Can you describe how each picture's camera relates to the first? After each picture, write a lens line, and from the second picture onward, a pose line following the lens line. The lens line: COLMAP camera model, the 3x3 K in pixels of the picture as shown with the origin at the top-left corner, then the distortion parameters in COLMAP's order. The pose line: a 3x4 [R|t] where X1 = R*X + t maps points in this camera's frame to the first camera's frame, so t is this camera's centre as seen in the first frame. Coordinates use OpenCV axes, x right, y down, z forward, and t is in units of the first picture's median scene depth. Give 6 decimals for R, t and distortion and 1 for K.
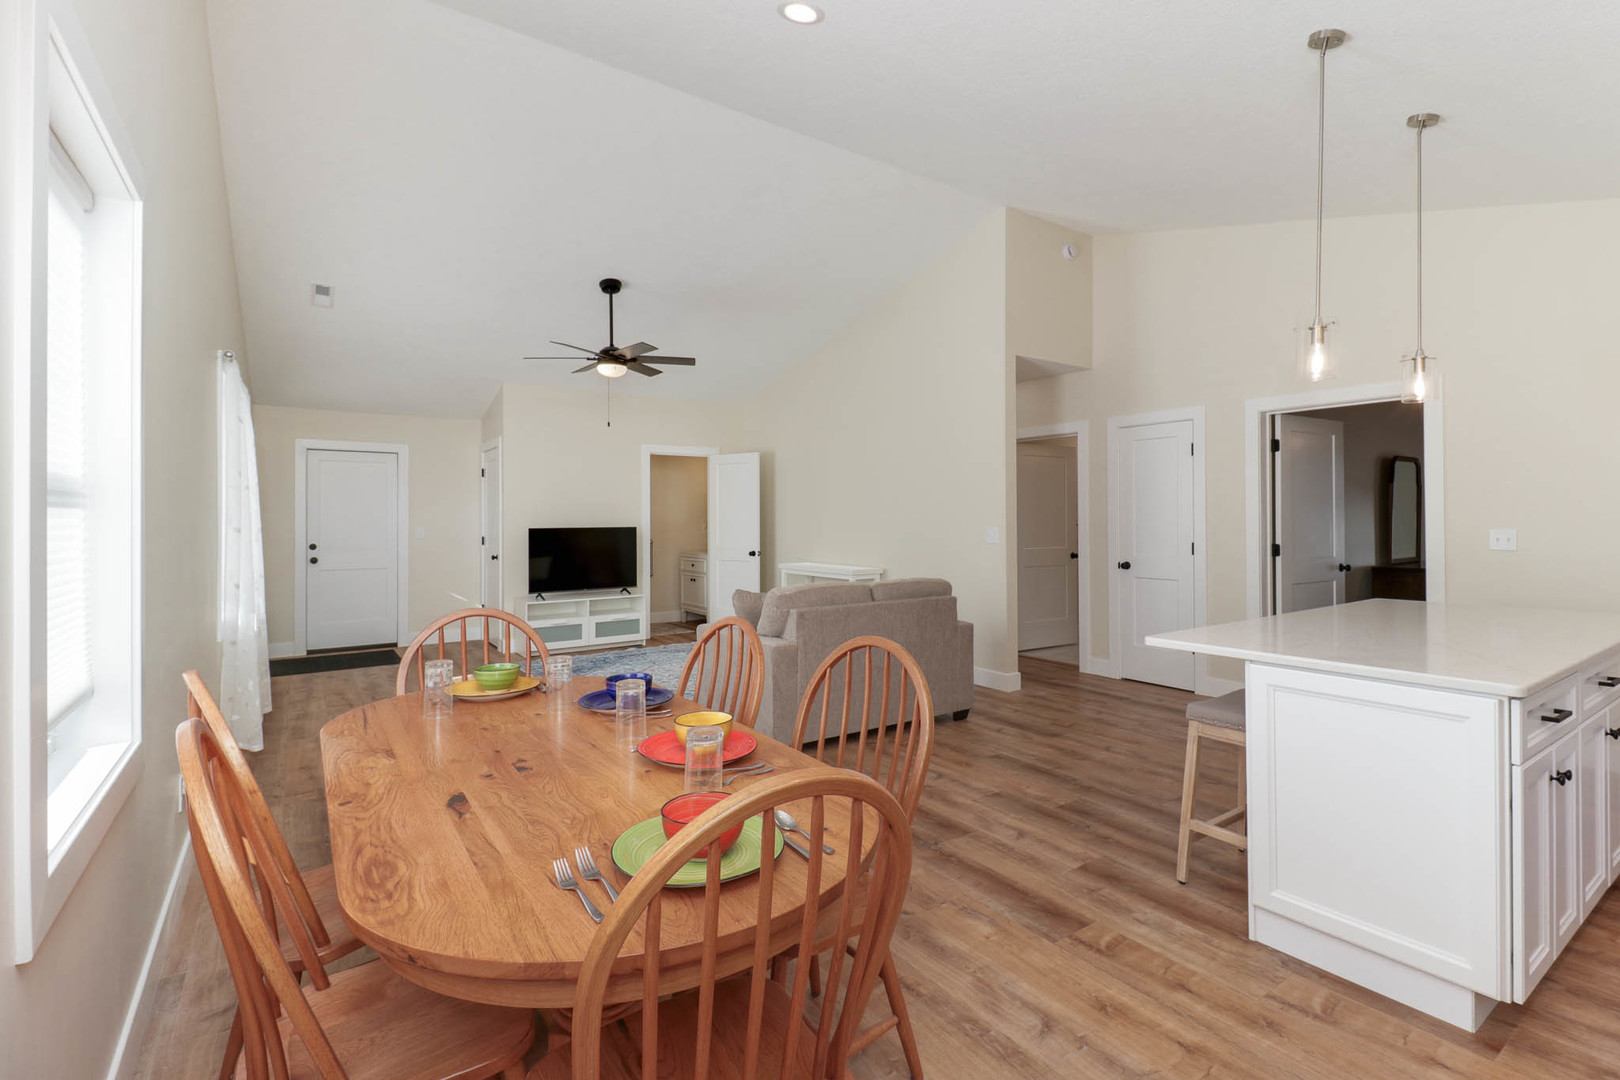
lens RADIAL K [[742.8, 0, 808.5], [0, 742.8, 514.3], [0, 0, 1]] dist [0.011133, -0.000021]
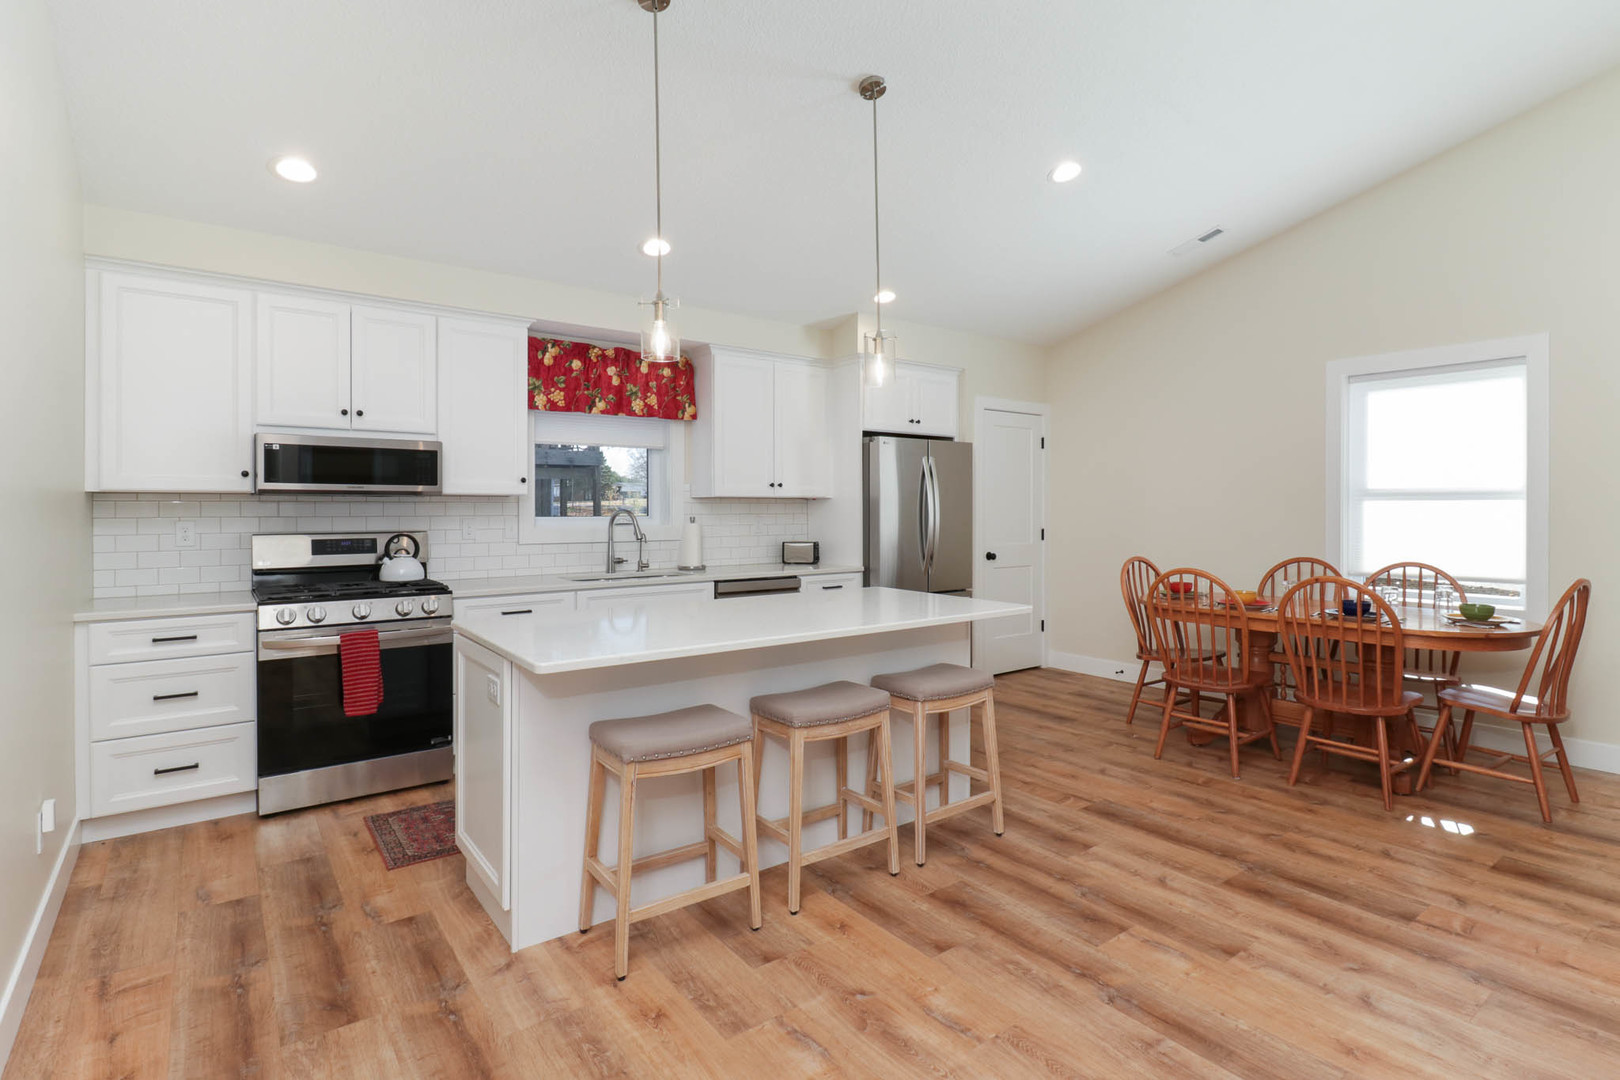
lens RADIAL K [[797.0, 0, 810.5], [0, 797.0, 510.8], [0, 0, 1]] dist [0.006163, -0.001401]
pose [[-0.999264, 0.005273, -0.038002, 0.378058], [0.005284, 0.999986, -0.000192, 0.004404], [0.038001, -0.000393, -0.999278, 0.999297]]
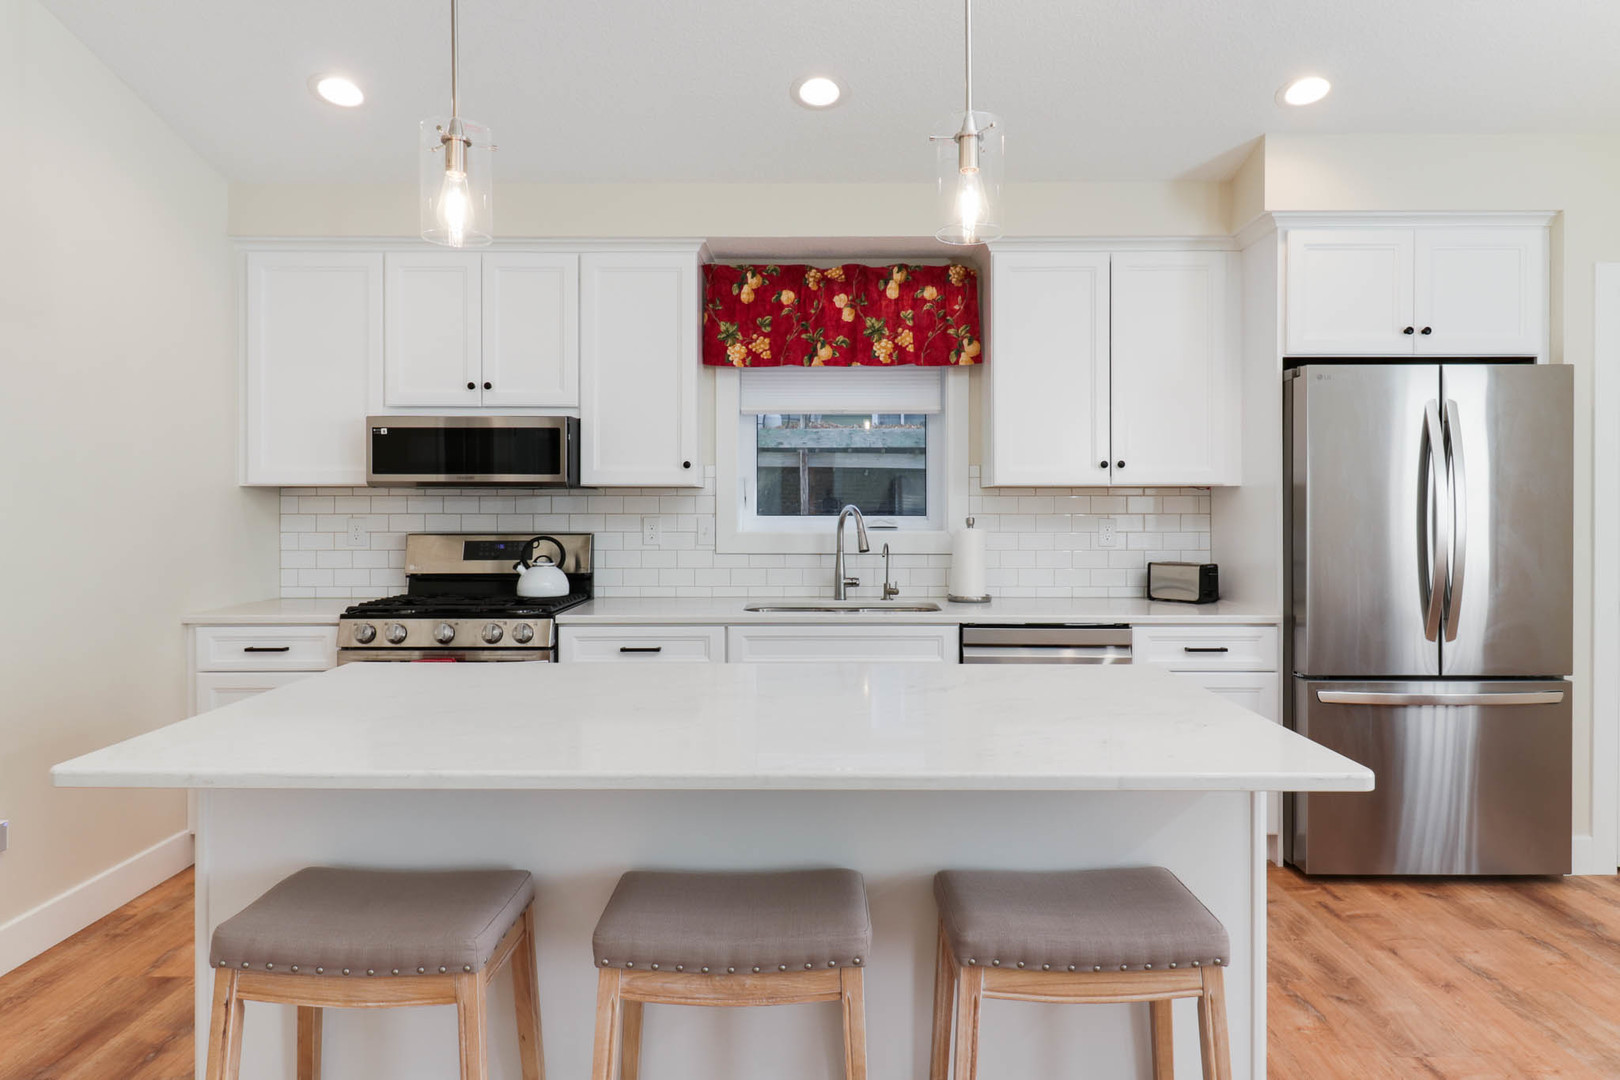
lens RADIAL K [[978.9, 0, 810.9], [0, 978.9, 507.7], [0, 0, 1]] dist [0.008983, 0.000040]
pose [[-0.819693, 0.001807, 0.572801, 0.175564], [0.001388, 0.999998, -0.001169, 0.003811], [-0.572802, -0.000164, -0.819694, 0.737993]]
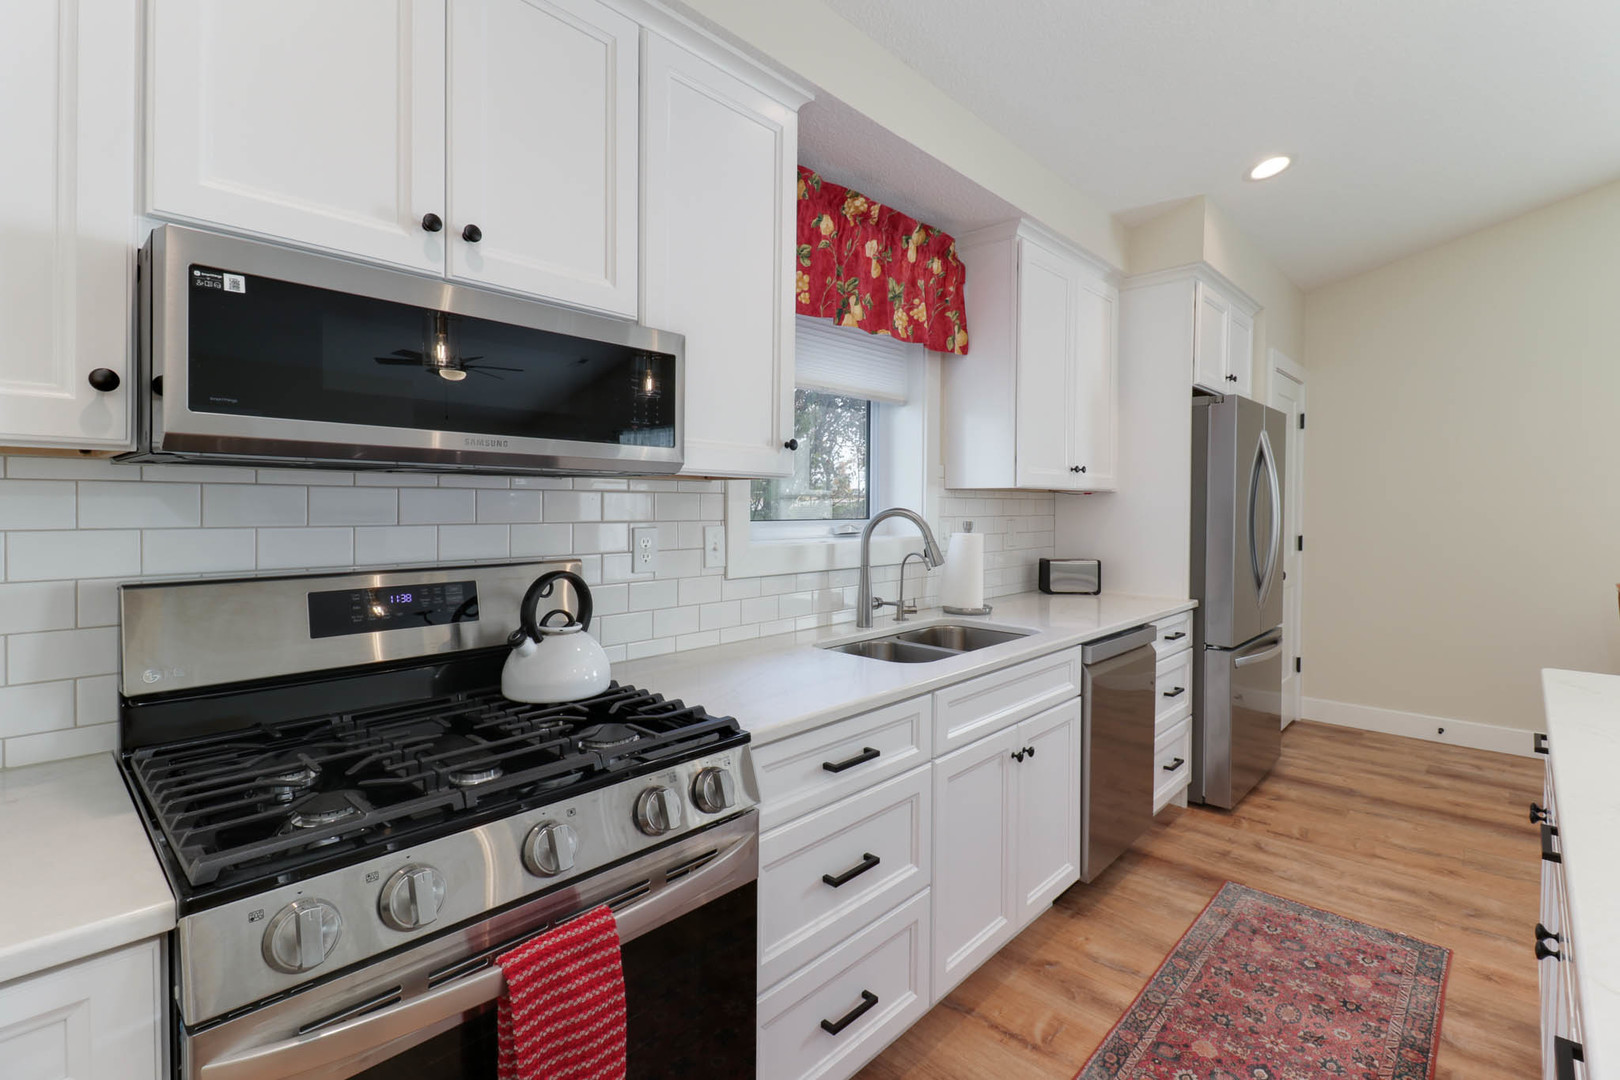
lens RADIAL K [[742.8, 0, 808.5], [0, 742.8, 514.3], [0, 0, 1]] dist [0.011133, -0.000021]
pose [[-0.977278, 0.001980, -0.211952, 0.674922], [-0.000432, 0.999936, 0.011333, 0.000083], [0.211961, 0.011167, -0.977214, 0.558520]]
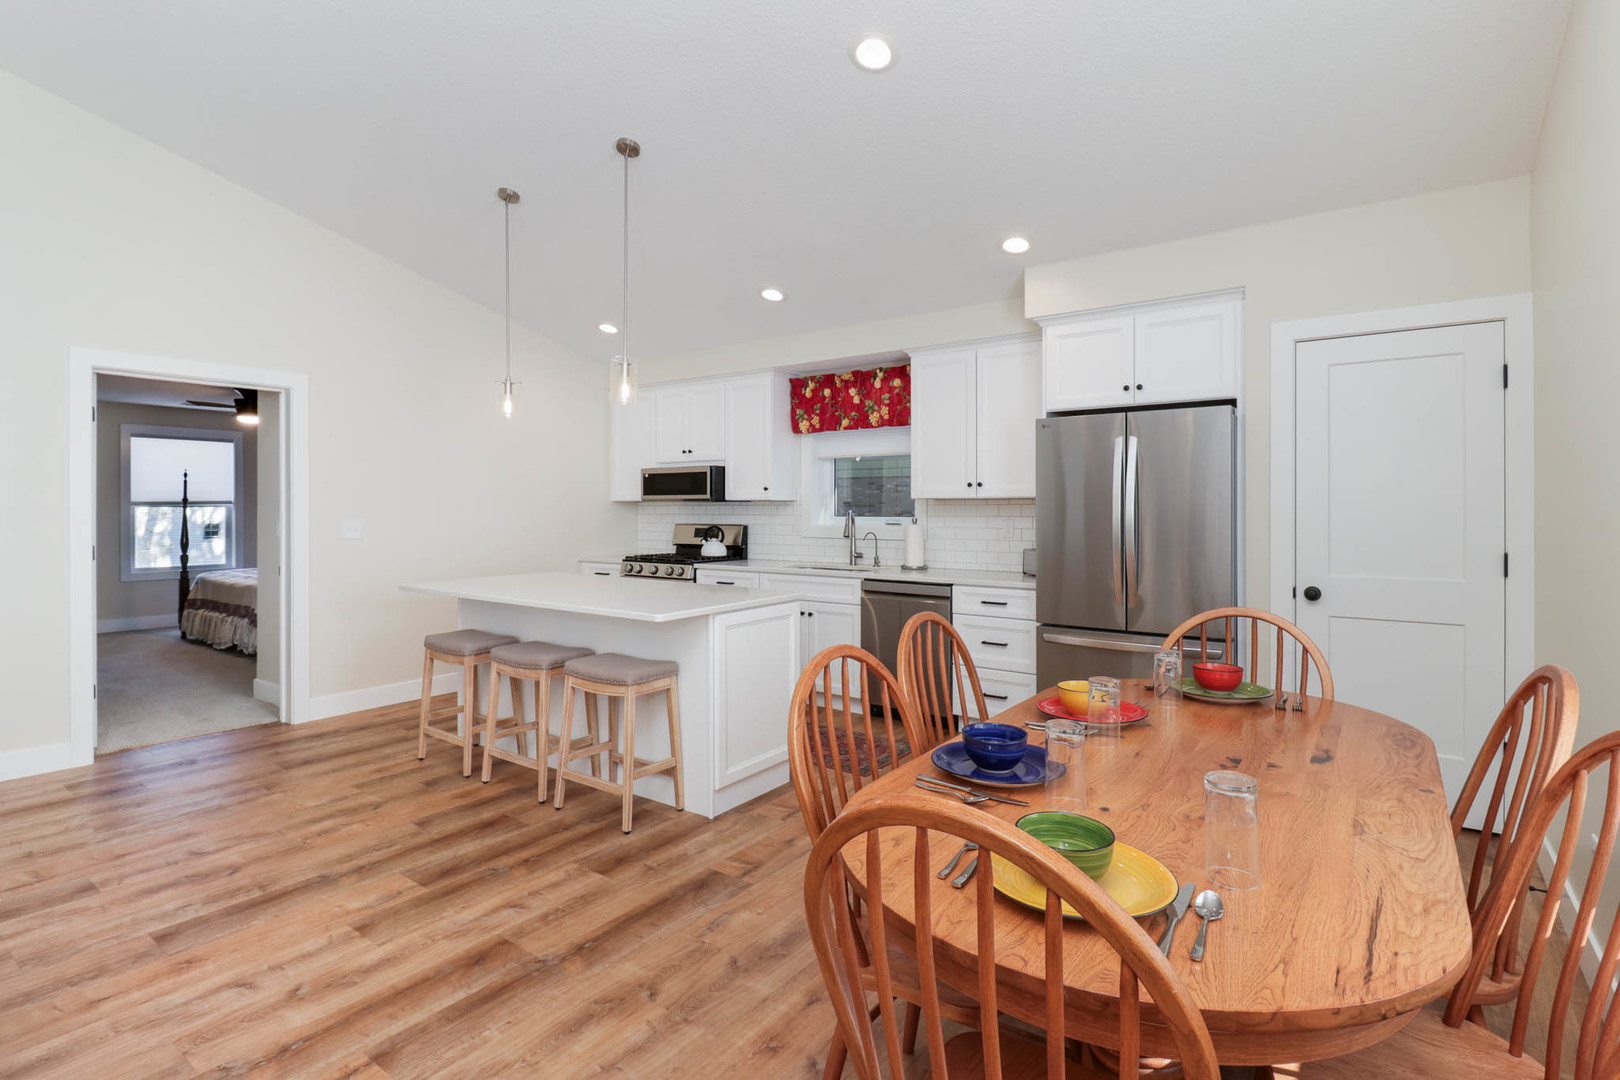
lens RADIAL K [[778.3, 0, 820.2], [0, 778.3, 507.6], [0, 0, 1]] dist [-0.001392, -0.000866]
pose [[-0.337247, 0.006294, 0.941395, -0.322575], [-0.003221, 0.999964, -0.007840, 0.005332], [-0.941411, -0.005676, -0.337214, 0.515577]]
